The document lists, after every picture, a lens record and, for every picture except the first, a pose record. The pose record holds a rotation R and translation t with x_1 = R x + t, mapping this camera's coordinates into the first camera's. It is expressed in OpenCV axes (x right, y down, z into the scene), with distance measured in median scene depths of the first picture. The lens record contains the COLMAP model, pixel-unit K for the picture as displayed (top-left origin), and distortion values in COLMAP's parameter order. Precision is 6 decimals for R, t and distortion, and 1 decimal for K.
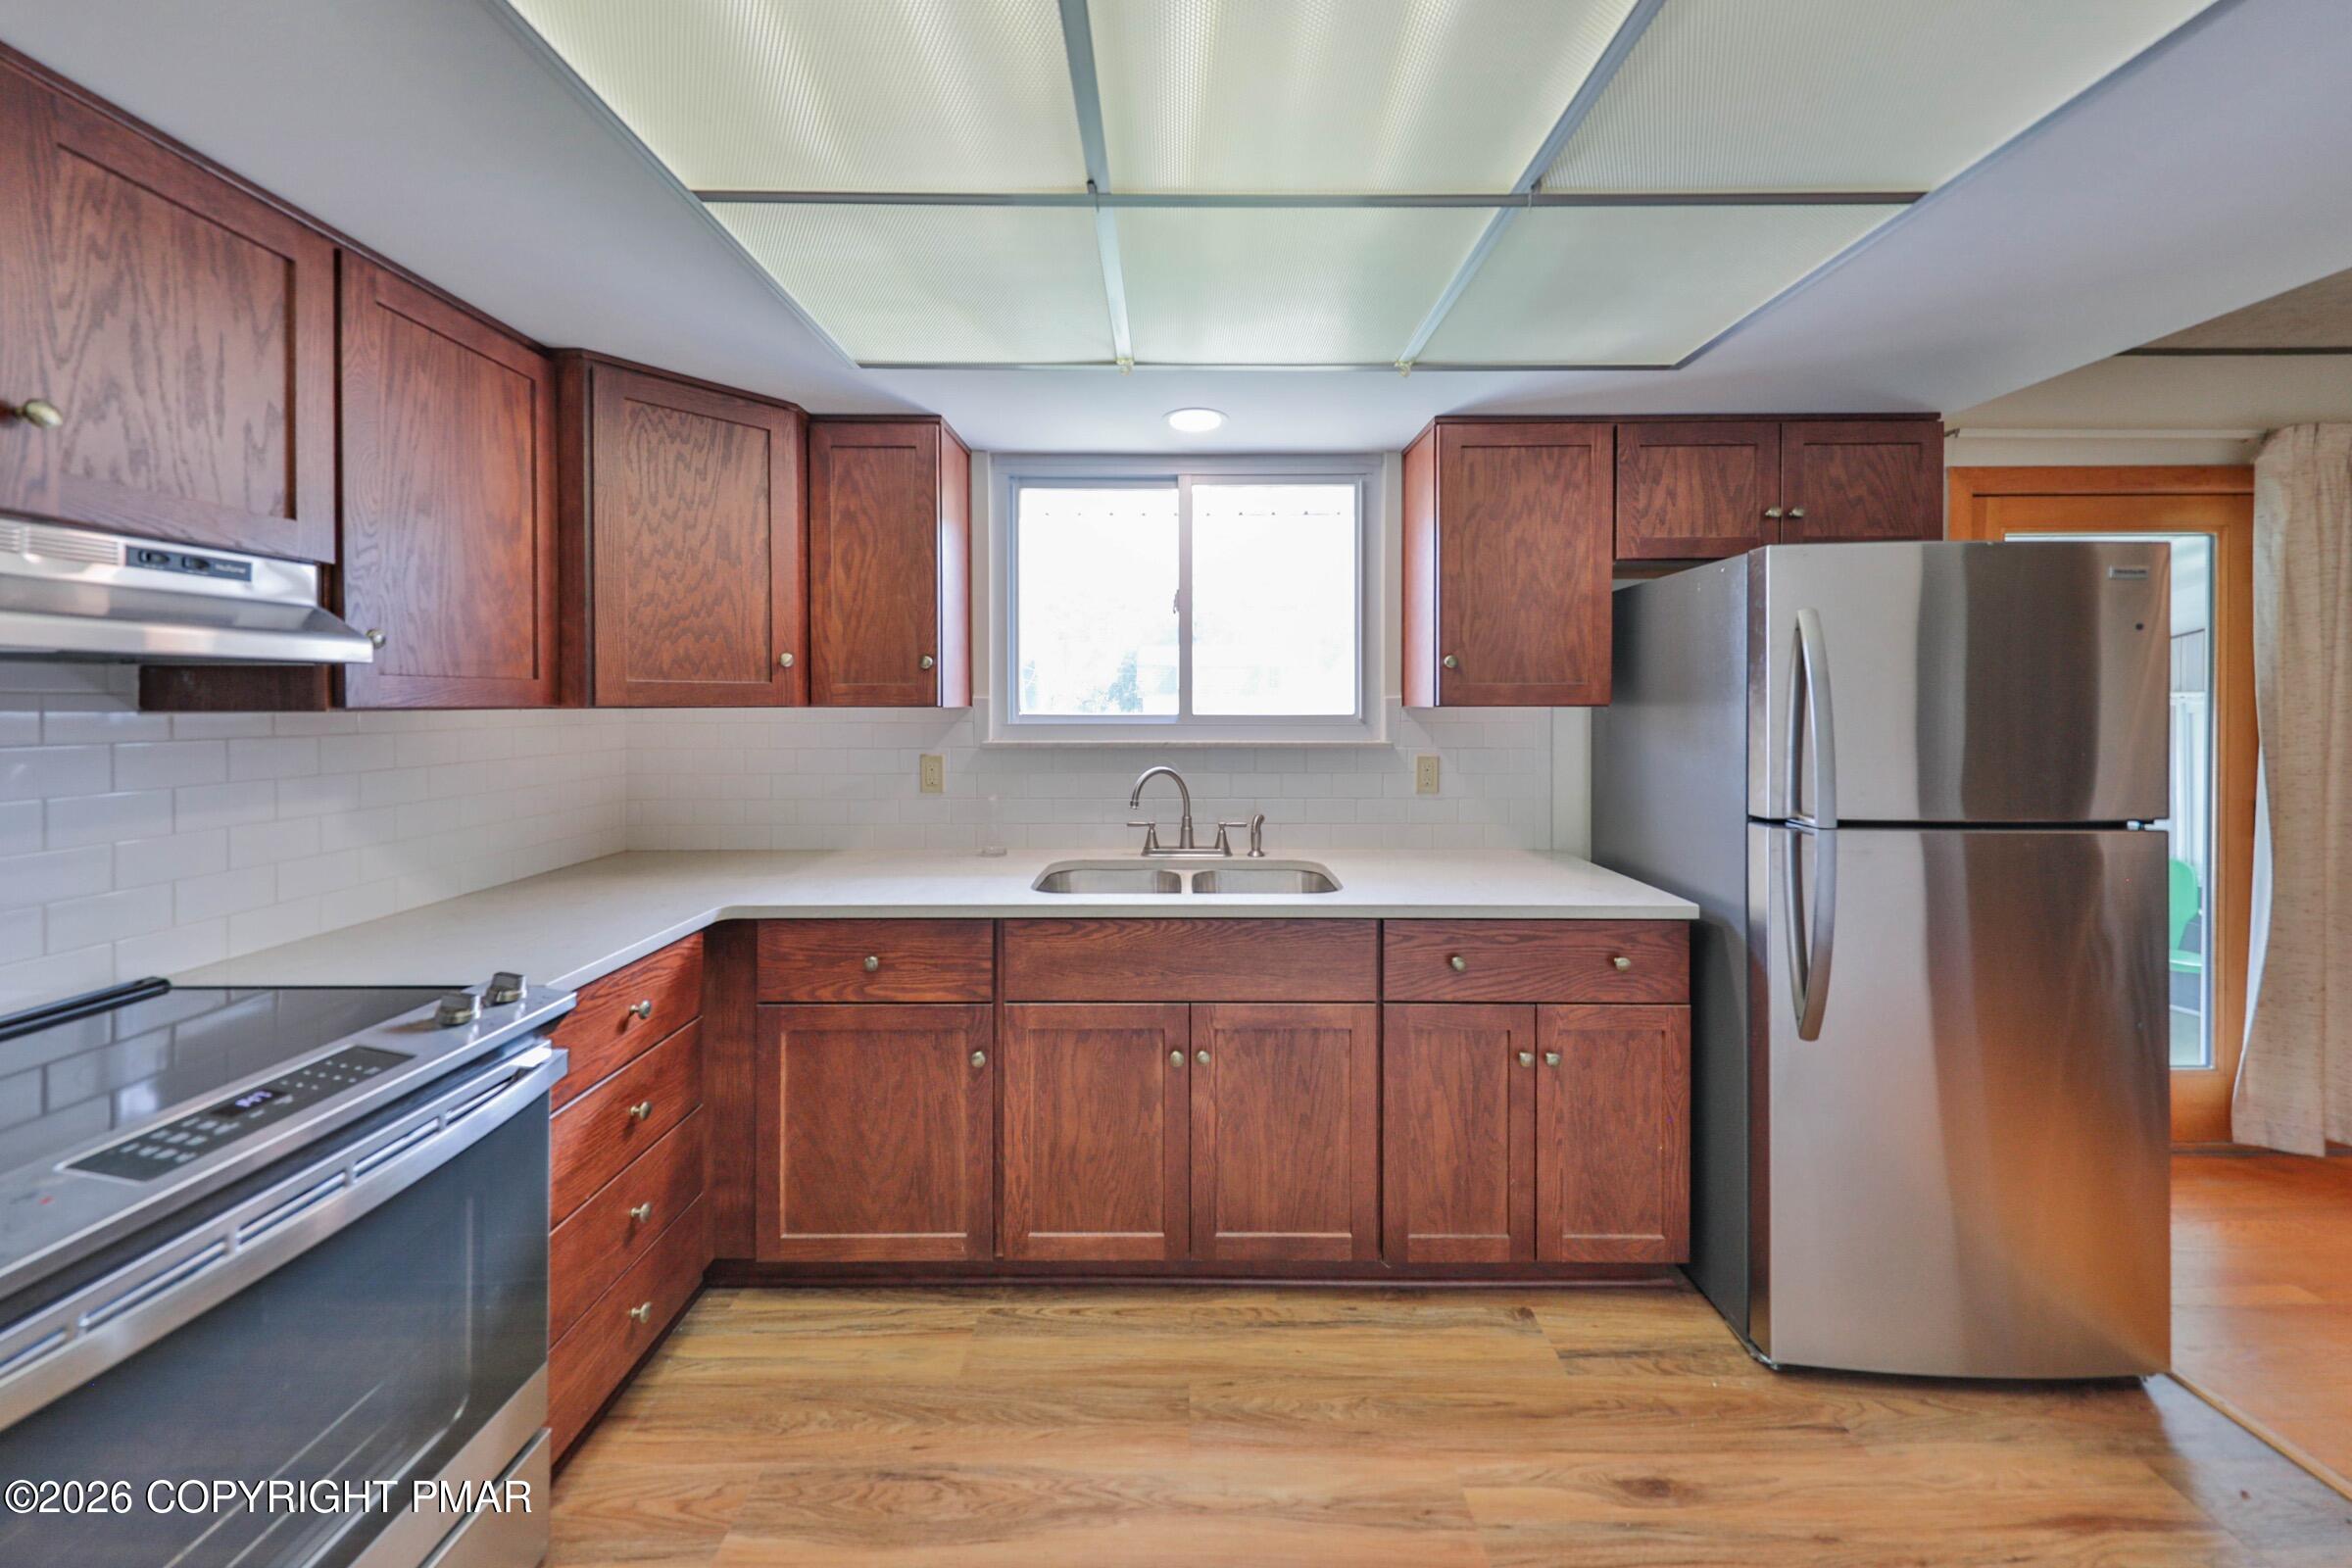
lens RADIAL K [[798.2, 0, 1180.2], [0, 798.2, 704.2], [0, 0, 1]] dist [0.000586, -0.002477]
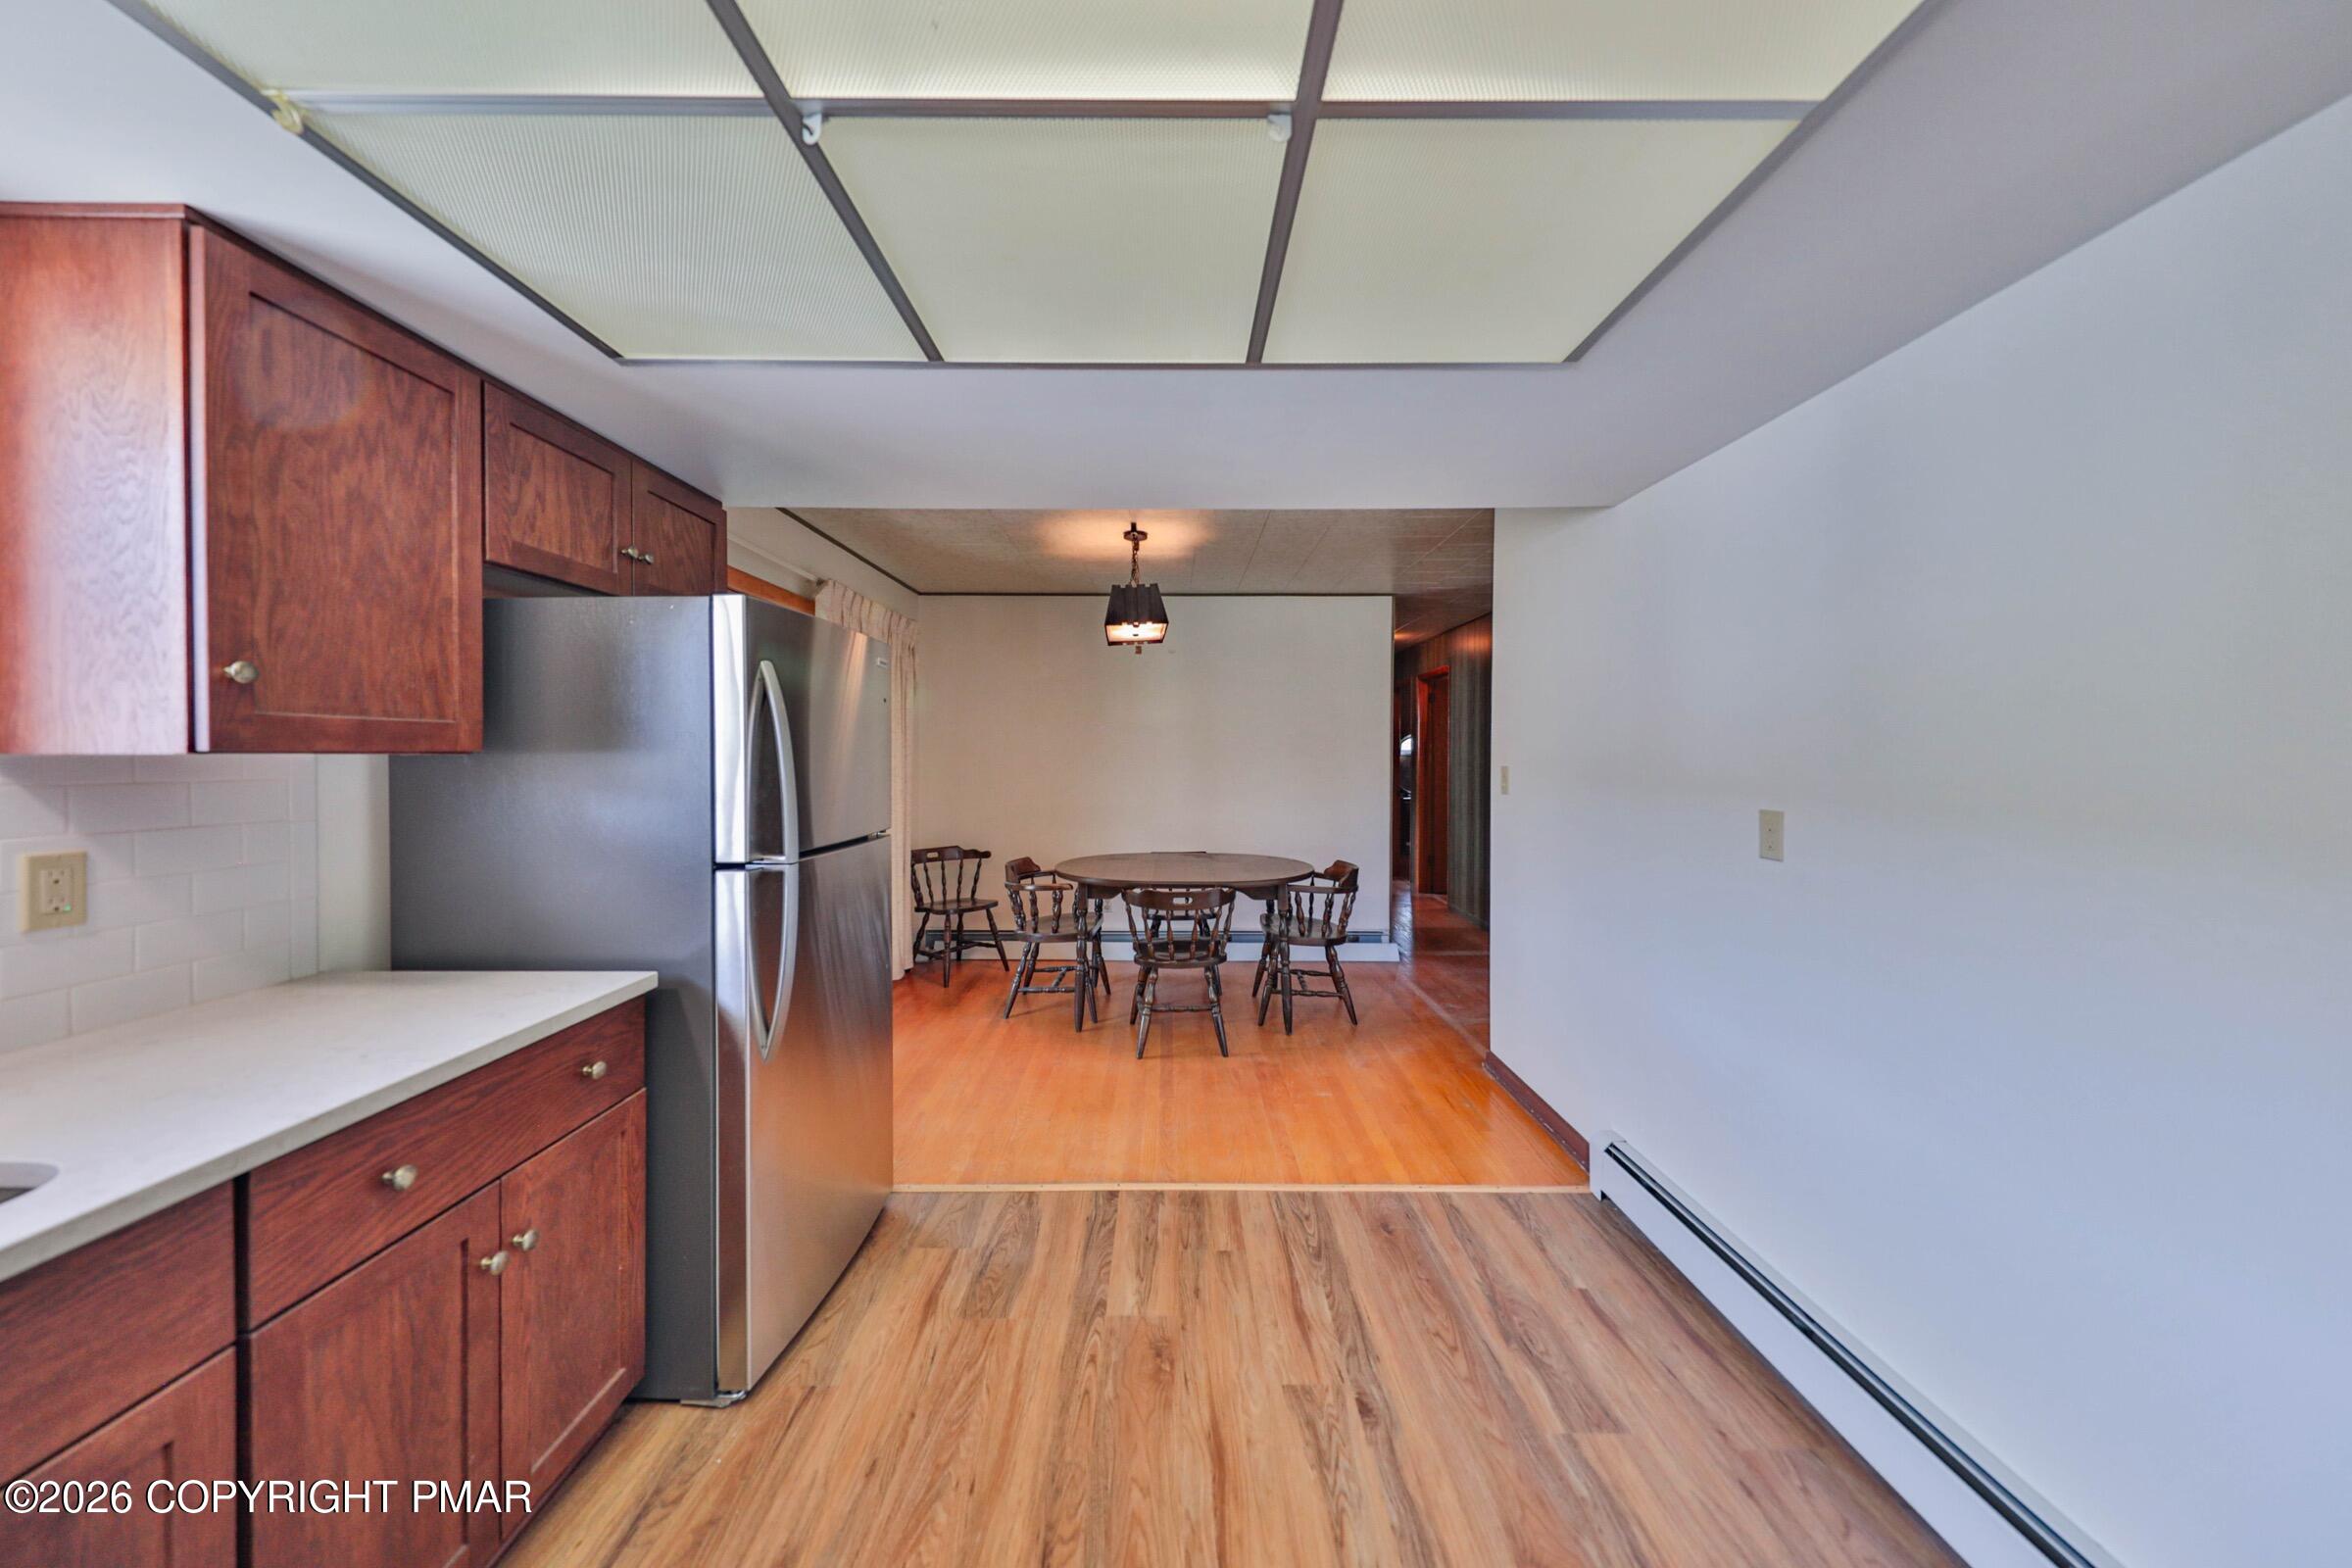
lens RADIAL K [[768.0, 0, 1211.9], [0, 768.0, 760.3], [0, 0, 1]] dist [0.000525, 0.000016]
pose [[-0.001498, -0.008654, 0.999961, -0.235861], [-0.000508, 0.999962, 0.008654, 0.002827], [-0.999999, -0.000495, -0.001502, 0.390212]]
